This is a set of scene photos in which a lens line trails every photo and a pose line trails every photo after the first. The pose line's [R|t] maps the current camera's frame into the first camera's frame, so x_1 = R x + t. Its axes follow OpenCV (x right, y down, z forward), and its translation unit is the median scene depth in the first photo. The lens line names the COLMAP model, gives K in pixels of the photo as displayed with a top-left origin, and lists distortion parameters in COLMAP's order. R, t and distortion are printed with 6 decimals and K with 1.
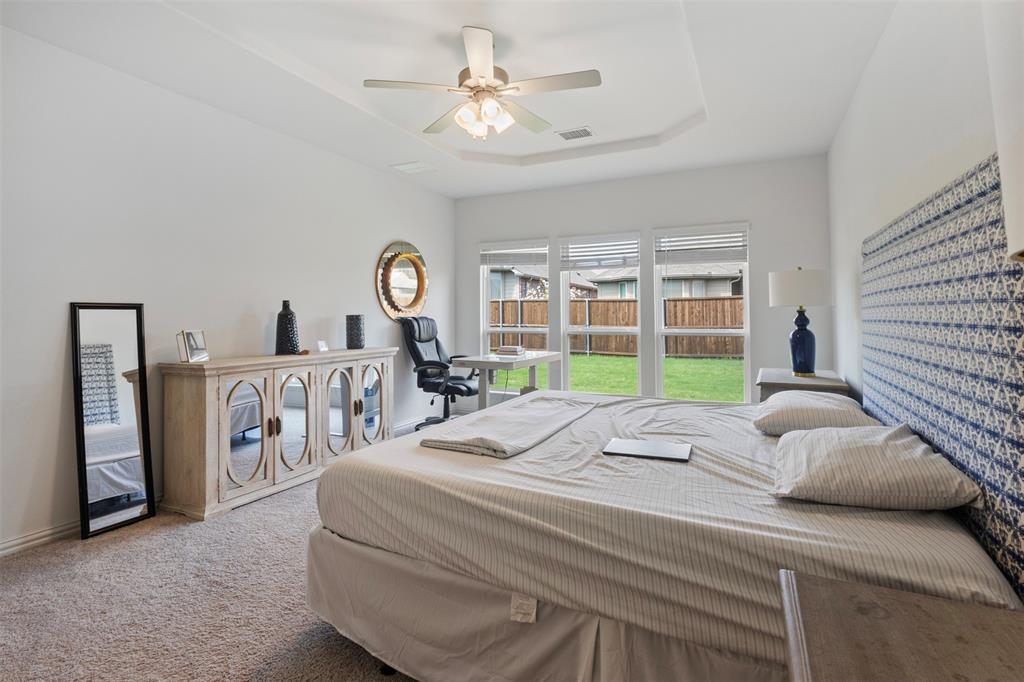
lens RADIAL K [[498.3, 0, 511.3], [0, 498.3, 312.7], [0, 0, 1]] dist [-0.016416, 0.000324]
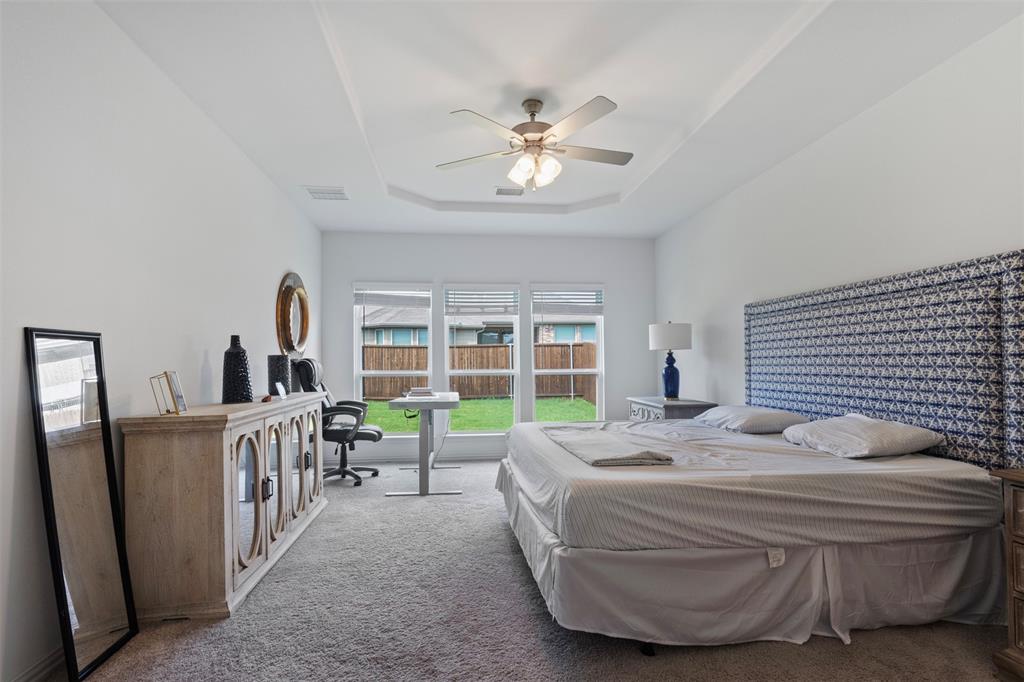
lens RADIAL K [[486.2, 0, 511.9], [0, 486.2, 363.7], [0, 0, 1]] dist [-0.019537, -0.000448]
pose [[0.839979, -0.003911, 0.542604, -0.513348], [0.000557, 0.999980, 0.006345, 0.016975], [-0.542618, -0.005028, 0.839964, 0.102871]]
